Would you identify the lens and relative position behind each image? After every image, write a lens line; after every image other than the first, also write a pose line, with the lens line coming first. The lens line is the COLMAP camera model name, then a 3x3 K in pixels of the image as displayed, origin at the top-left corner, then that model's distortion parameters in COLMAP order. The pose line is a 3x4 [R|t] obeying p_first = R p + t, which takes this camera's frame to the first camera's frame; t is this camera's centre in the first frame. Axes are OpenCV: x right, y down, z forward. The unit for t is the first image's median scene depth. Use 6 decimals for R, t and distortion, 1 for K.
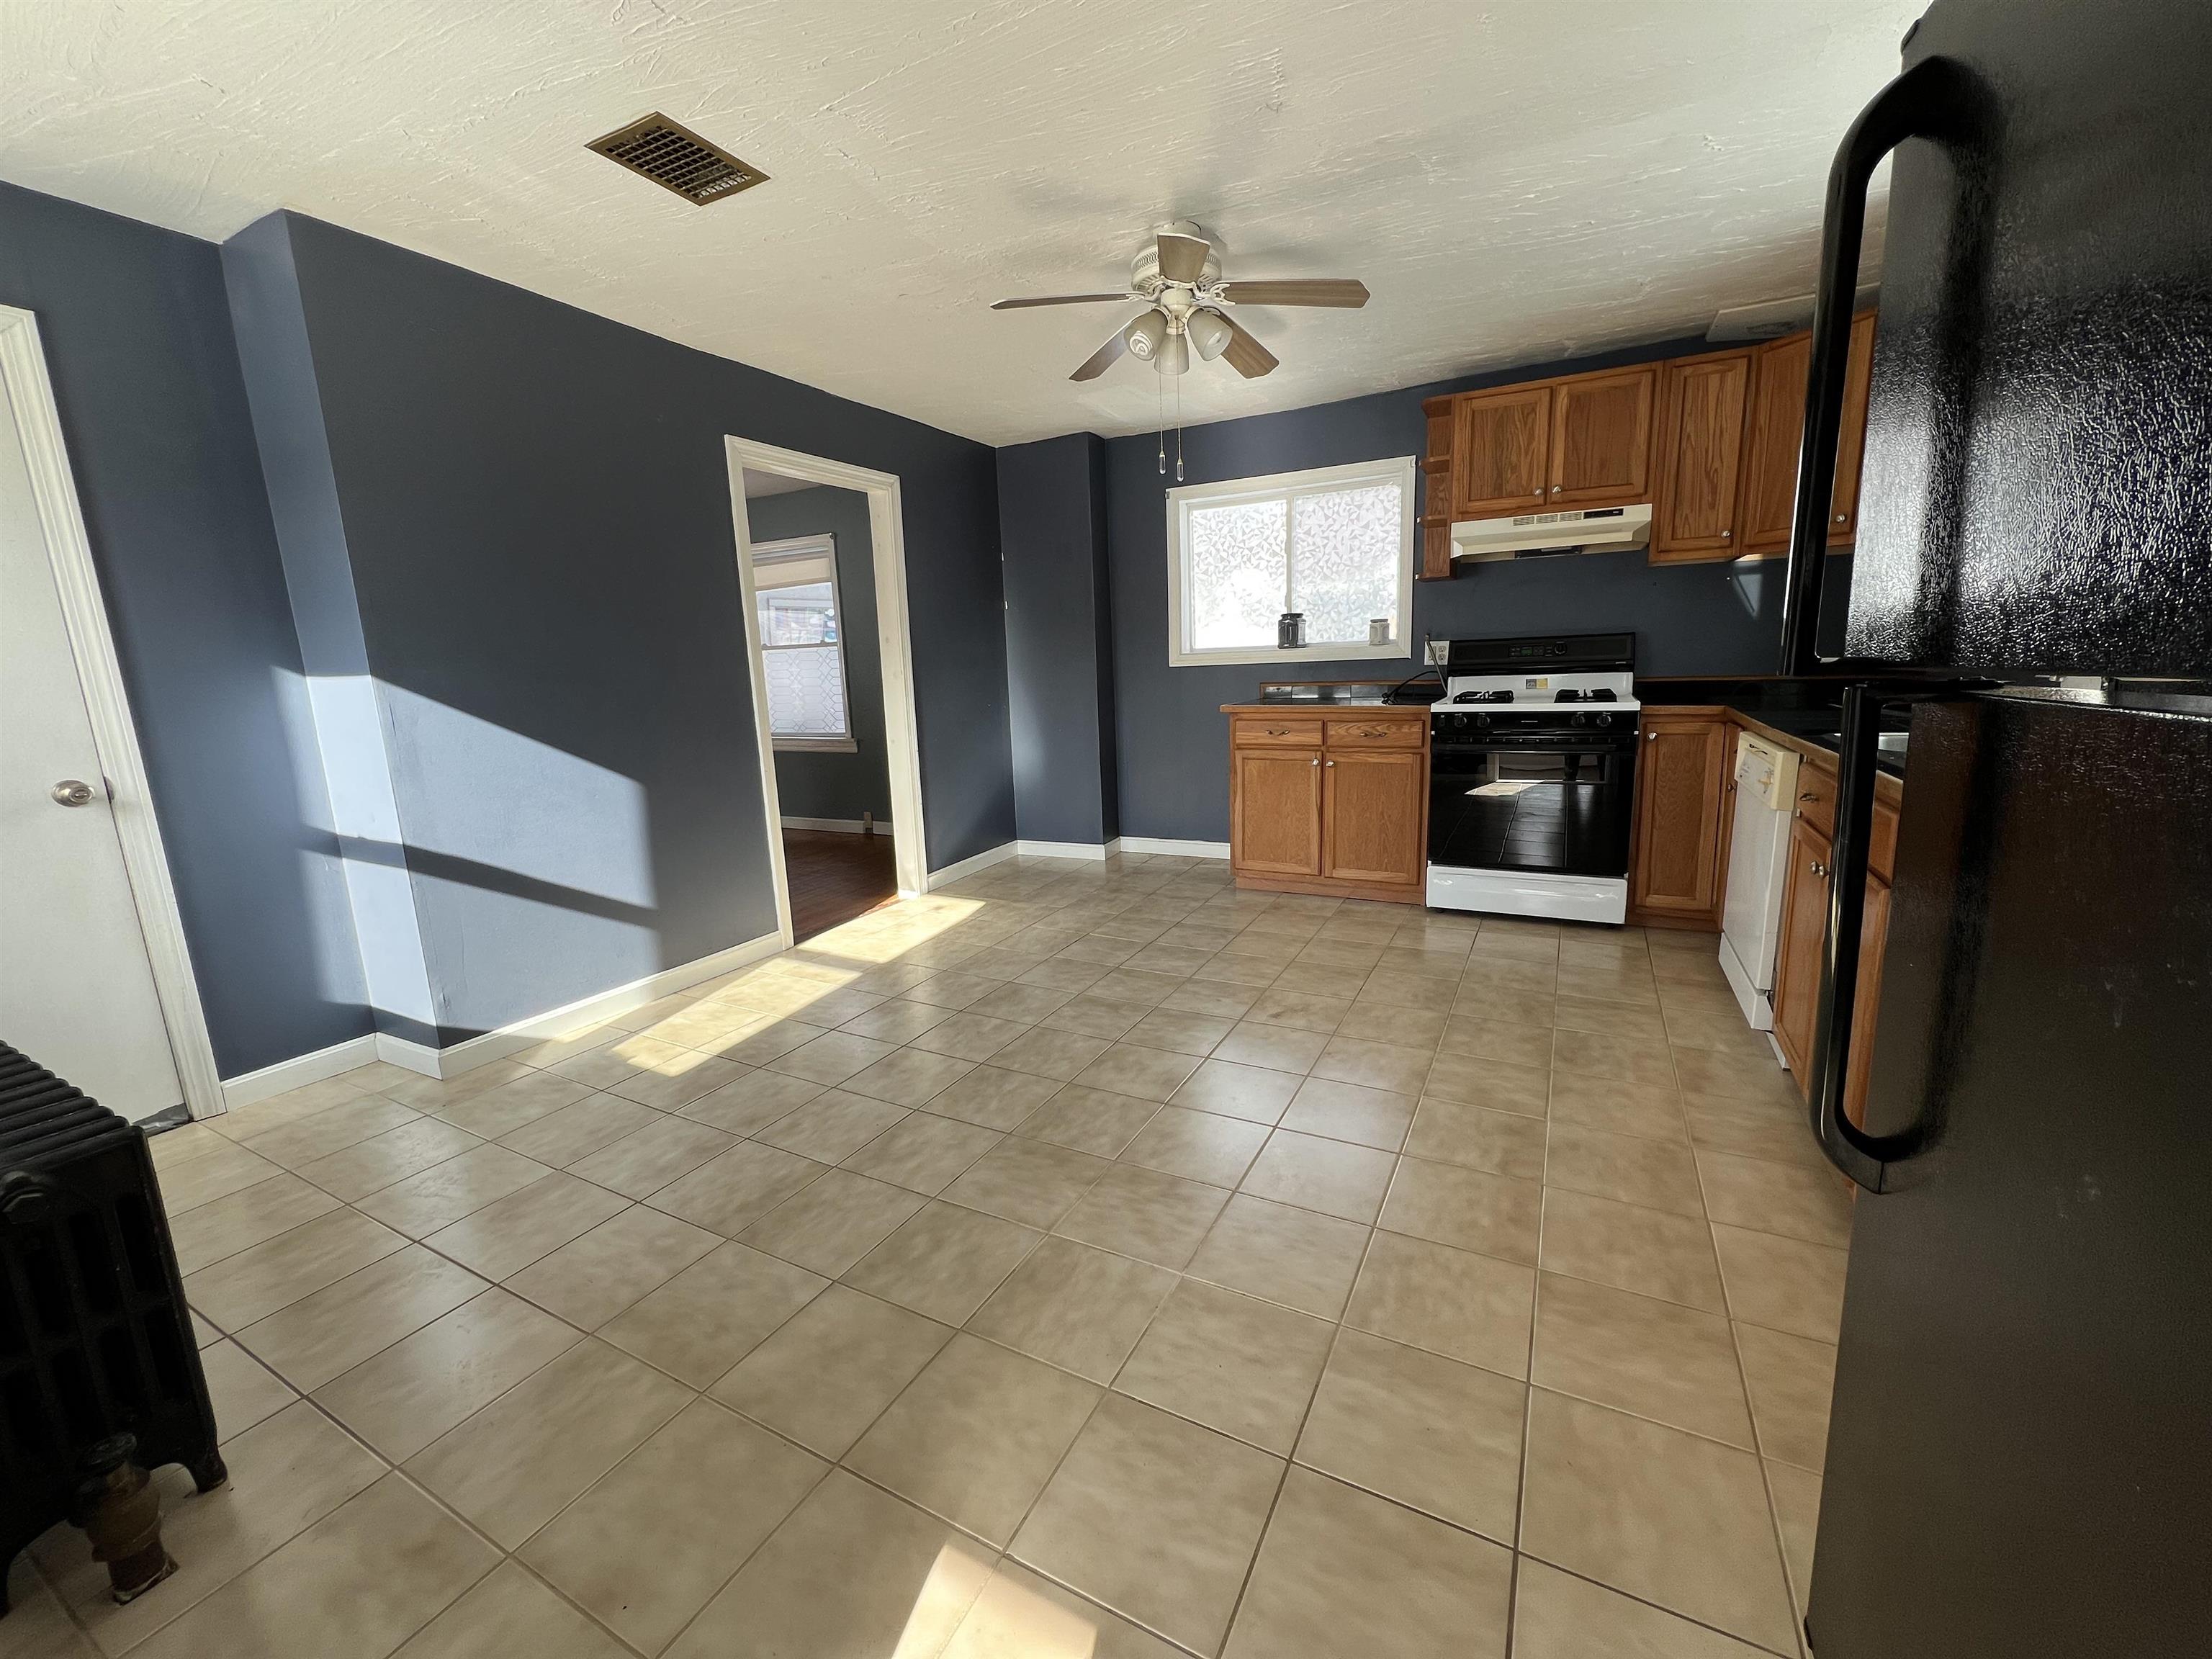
lens RADIAL K [[879.9, 0, 1103.2], [0, 879.9, 827.1], [0, 0, 1]] dist [-0.002342, 0.000232]
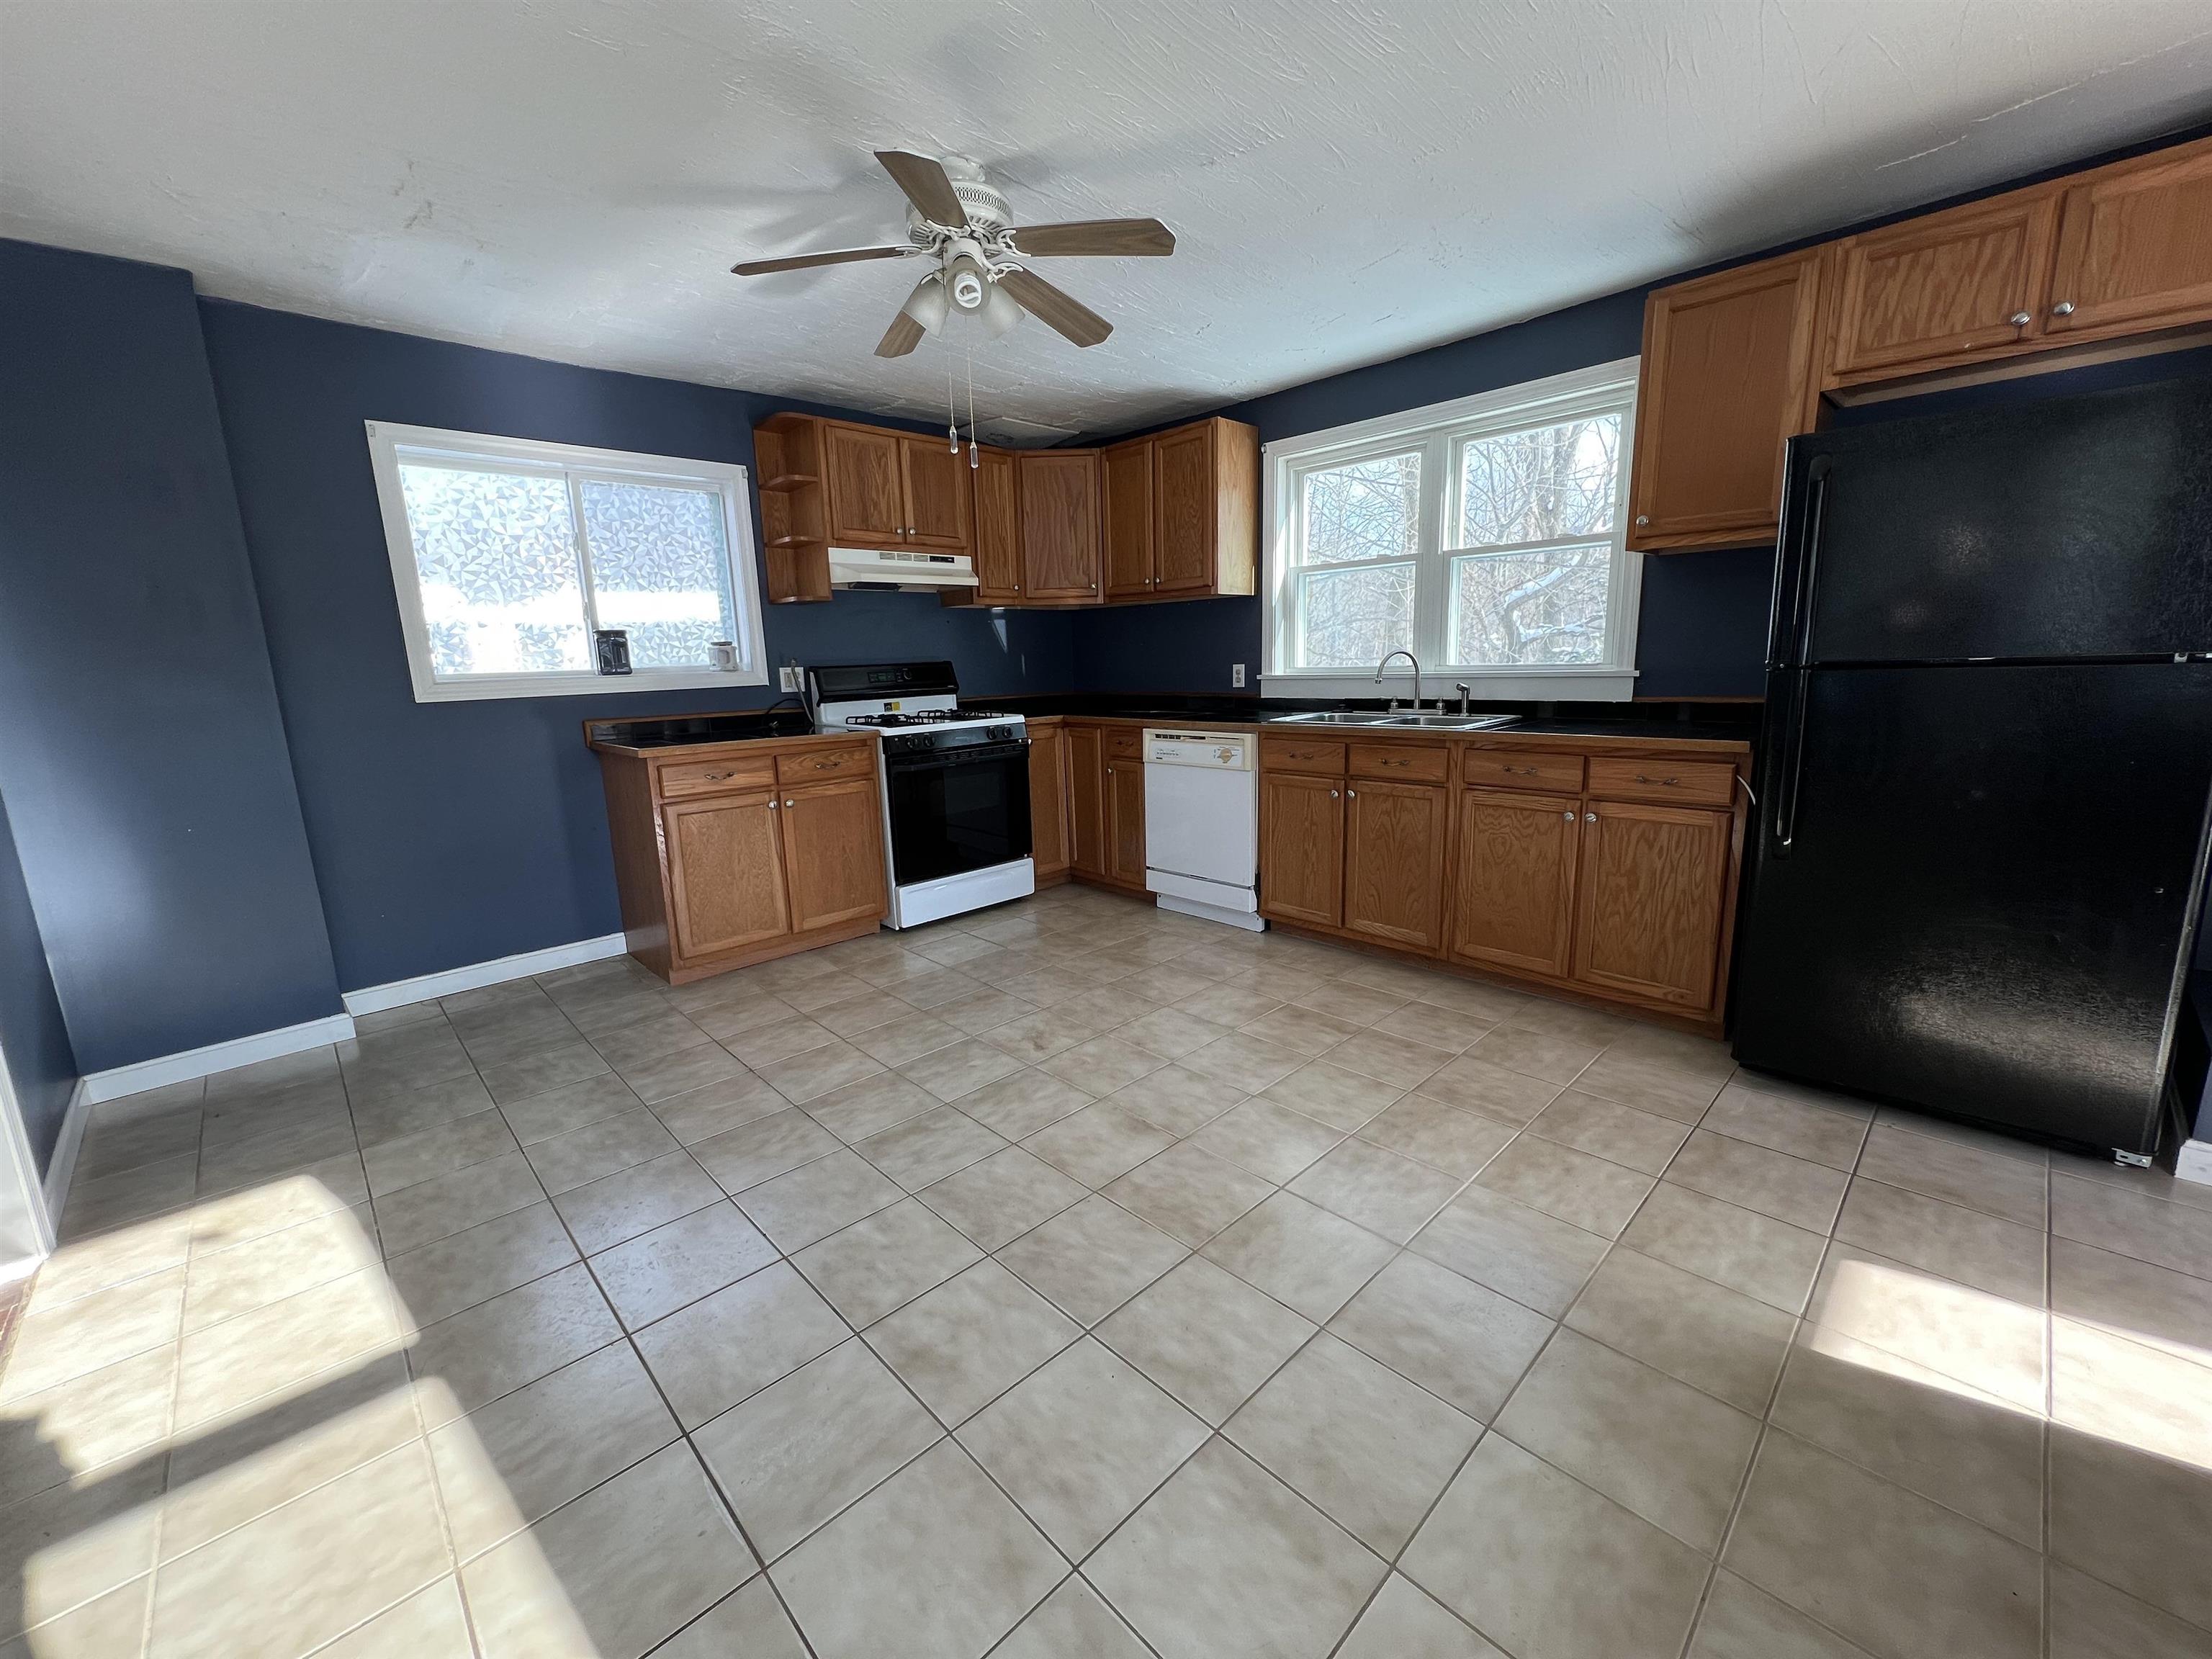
lens RADIAL K [[879.9, 0, 1103.2], [0, 879.9, 827.1], [0, 0, 1]] dist [-0.002342, 0.000232]
pose [[0.314305, -0.155735, 0.936461, -0.508107], [0.197404, 0.975611, 0.095991, -0.077937], [-0.928571, 0.154691, 0.337382, 0.455495]]
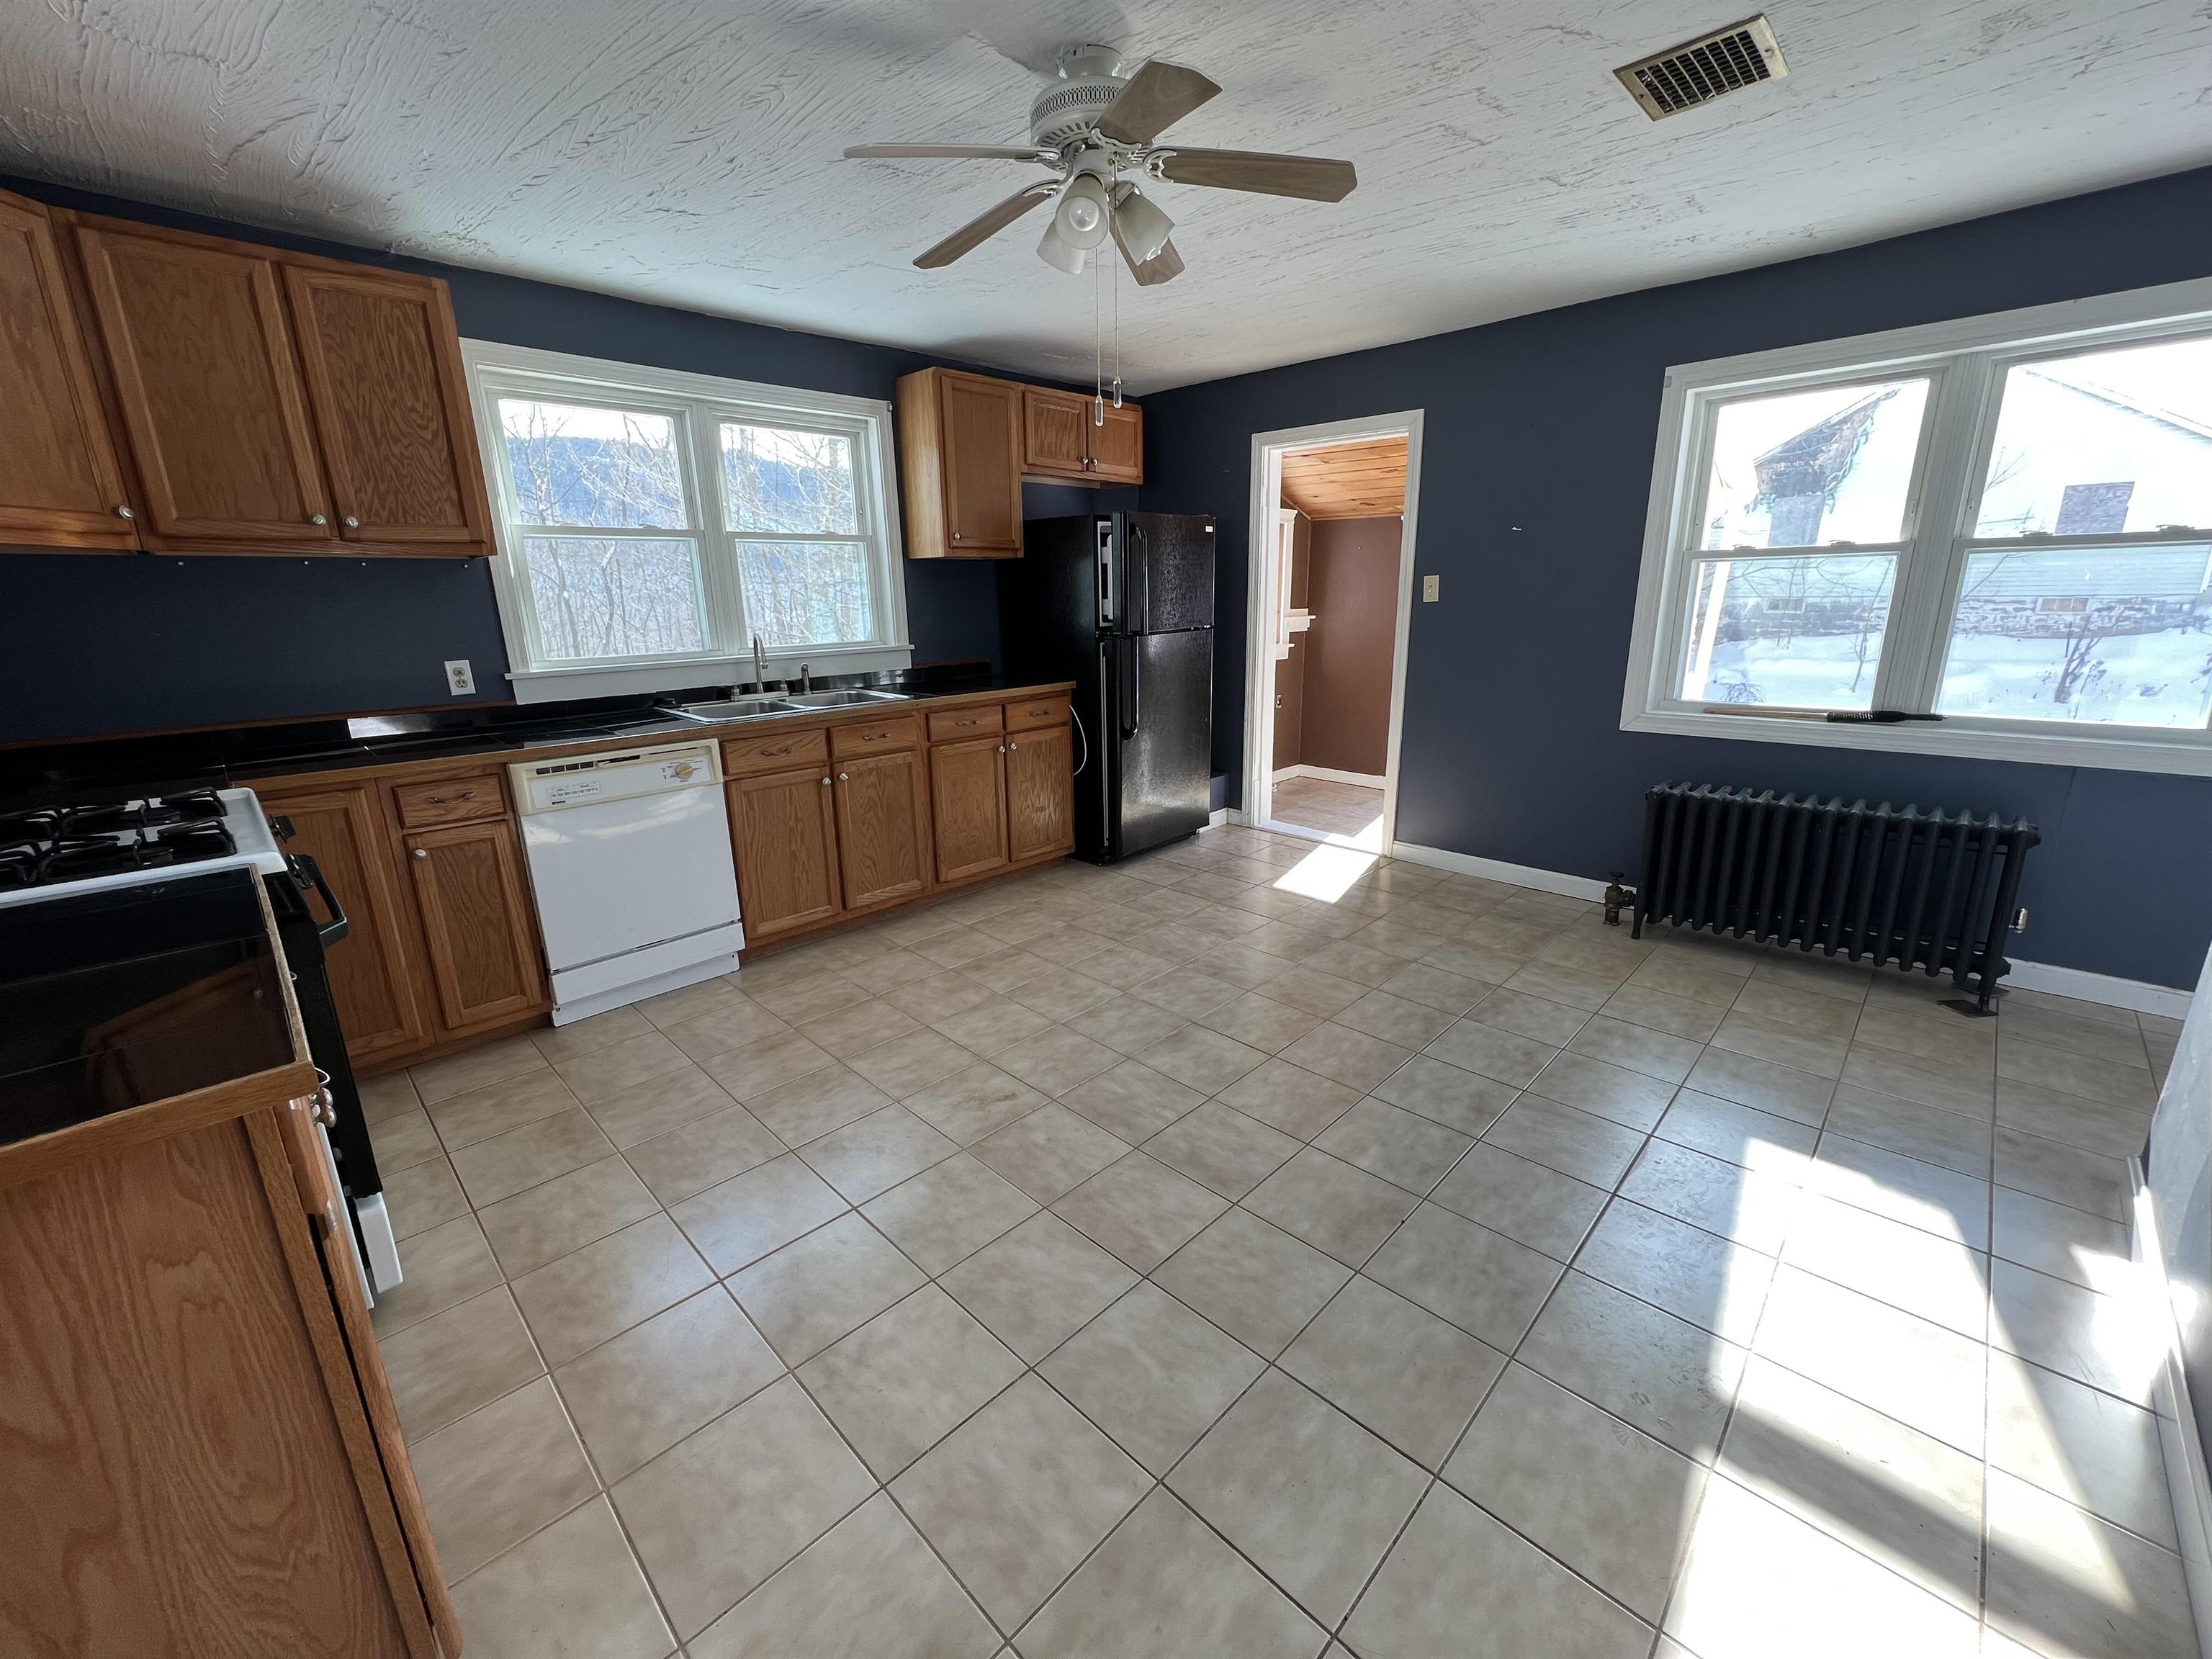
lens RADIAL K [[879.9, 0, 1103.2], [0, 879.9, 827.1], [0, 0, 1]] dist [-0.002342, 0.000232]
pose [[-0.956448, -0.022591, 0.291027, -0.097822], [0.106579, 0.901143, 0.420217, -0.279889], [-0.271750, 0.432933, -0.859489, 1.248592]]
